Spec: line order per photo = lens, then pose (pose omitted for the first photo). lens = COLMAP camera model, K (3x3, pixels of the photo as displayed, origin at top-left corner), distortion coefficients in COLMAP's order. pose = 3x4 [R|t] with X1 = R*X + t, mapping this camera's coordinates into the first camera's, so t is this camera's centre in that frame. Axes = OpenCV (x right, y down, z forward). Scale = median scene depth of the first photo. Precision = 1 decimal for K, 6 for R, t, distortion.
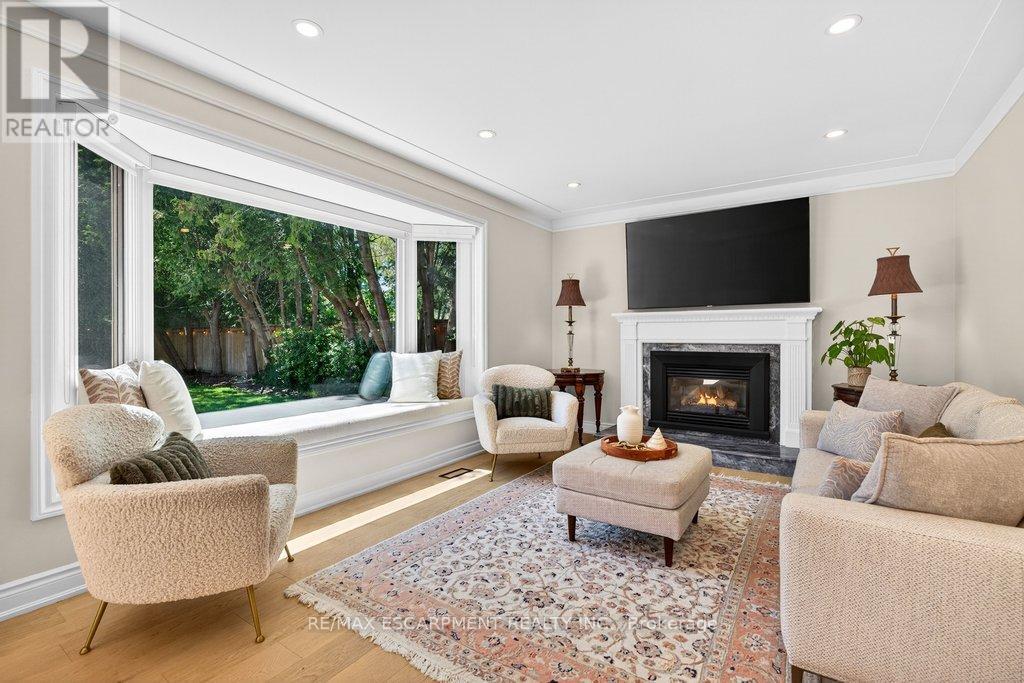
lens RADIAL K [[465.4, 0, 512.6], [0, 465.4, 336.4], [0, 0, 1]] dist [-0.002589, -0.000376]
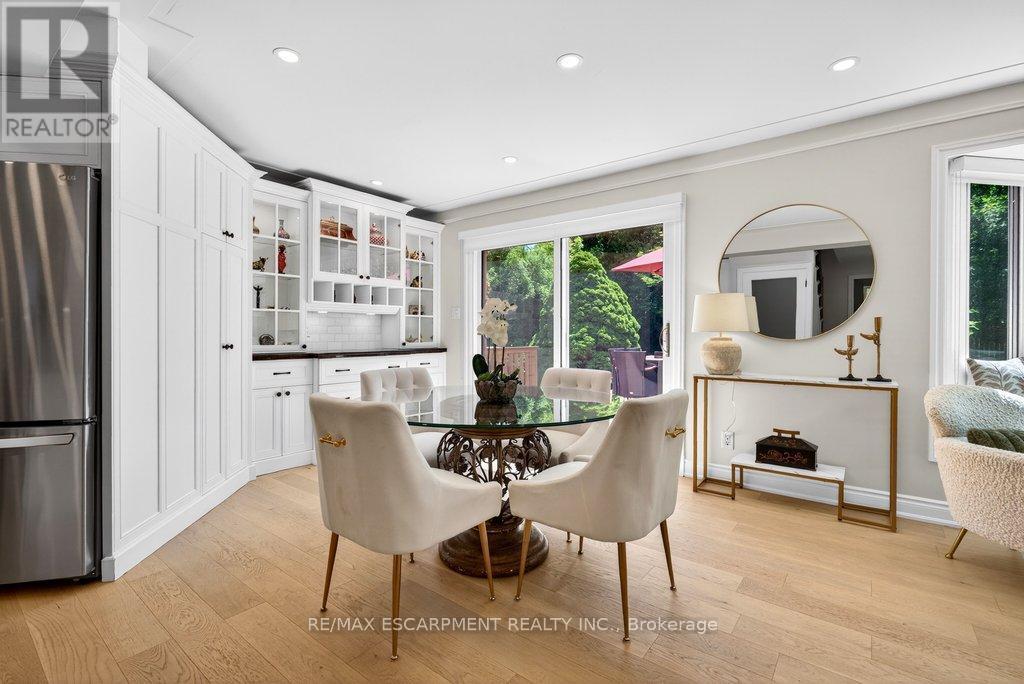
lens RADIAL K [[465.4, 0, 515.6], [0, 465.4, 331.4], [0, 0, 1]] dist [-0.002589, -0.000376]
pose [[-0.074141, -0.002390, -0.997245, 0.338246], [-0.007138, 0.999973, -0.001865, 0.004105], [0.997222, 0.006980, -0.074156, -0.124405]]
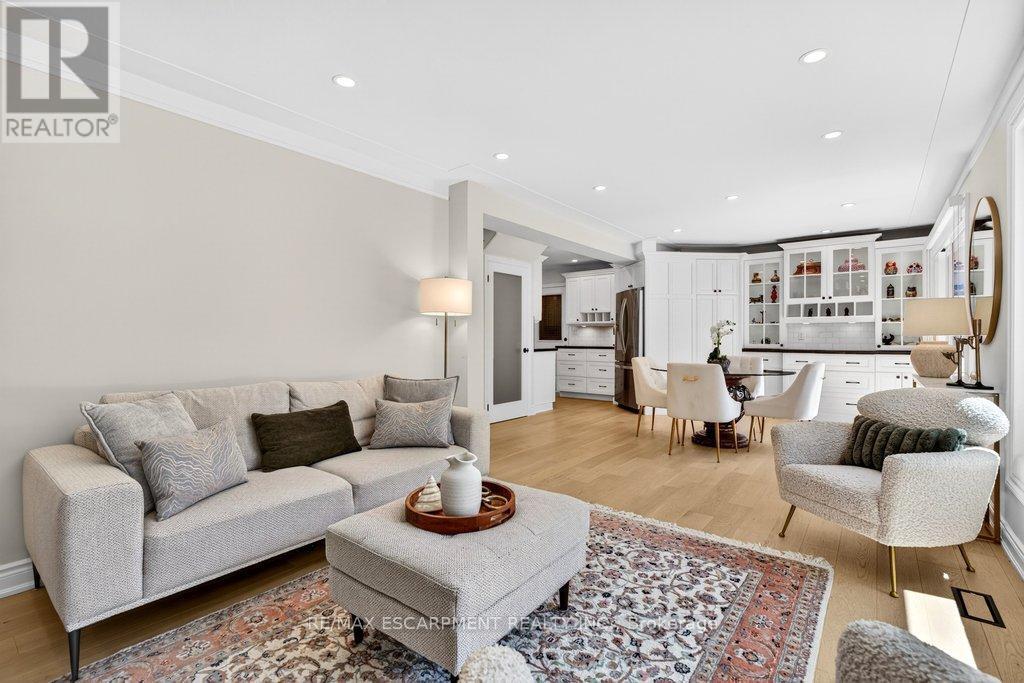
lens RADIAL K [[465.4, 0, 508.9], [0, 465.4, 336.3], [0, 0, 1]] dist [-0.002589, -0.000376]
pose [[-0.996584, 0.001809, 0.082569, 0.141150], [0.002178, 0.999988, 0.004381, -0.007358], [-0.082560, 0.004546, -0.996576, 1.617213]]
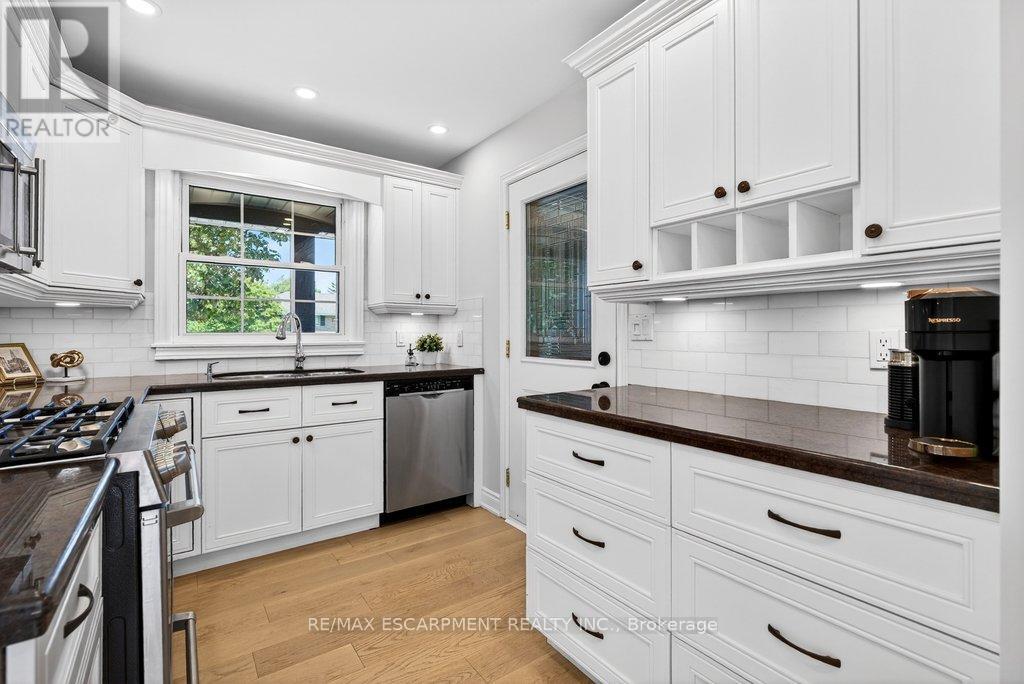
lens RADIAL K [[465.4, 0, 505.0], [0, 465.4, 325.8], [0, 0, 1]] dist [-0.002589, -0.000376]
pose [[-0.933278, 0.008124, 0.359064, -0.119626], [0.005373, 0.999948, -0.008661, -0.019317], [-0.359116, -0.006154, -0.933273, -0.937421]]
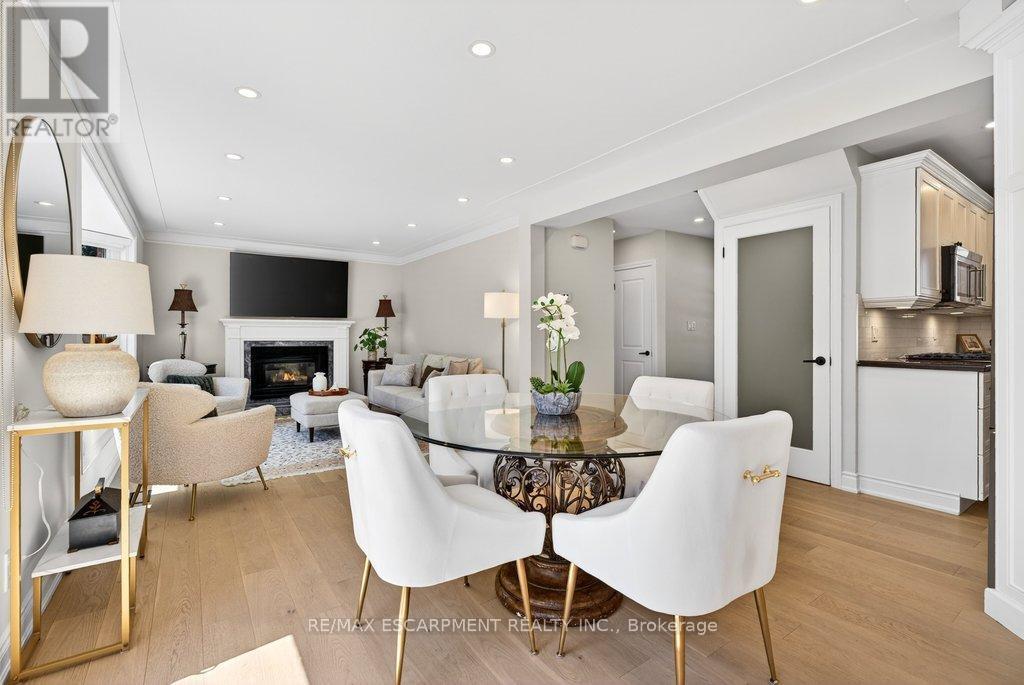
lens RADIAL K [[465.4, 0, 511.3], [0, 465.4, 339.9], [0, 0, 1]] dist [-0.002589, -0.000376]
pose [[0.368493, -0.005395, 0.929615, -1.241561], [0.002113, 0.999985, 0.004966, 0.009196], [-0.929628, 0.000135, 0.368499, -0.438787]]
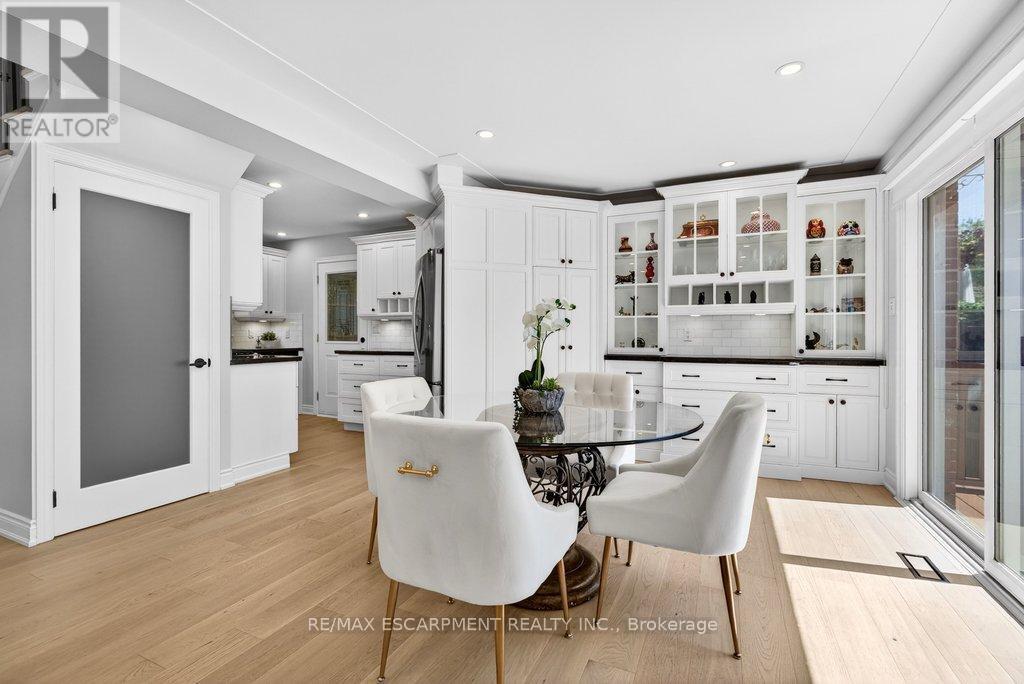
lens RADIAL K [[465.4, 0, 512.6], [0, 465.4, 337.7], [0, 0, 1]] dist [-0.002589, -0.000376]
pose [[-0.987625, 0.001295, -0.156830, -0.345979], [-0.000253, 0.999951, 0.009853, -0.001664], [0.156835, 0.009771, -0.987576, 0.534910]]
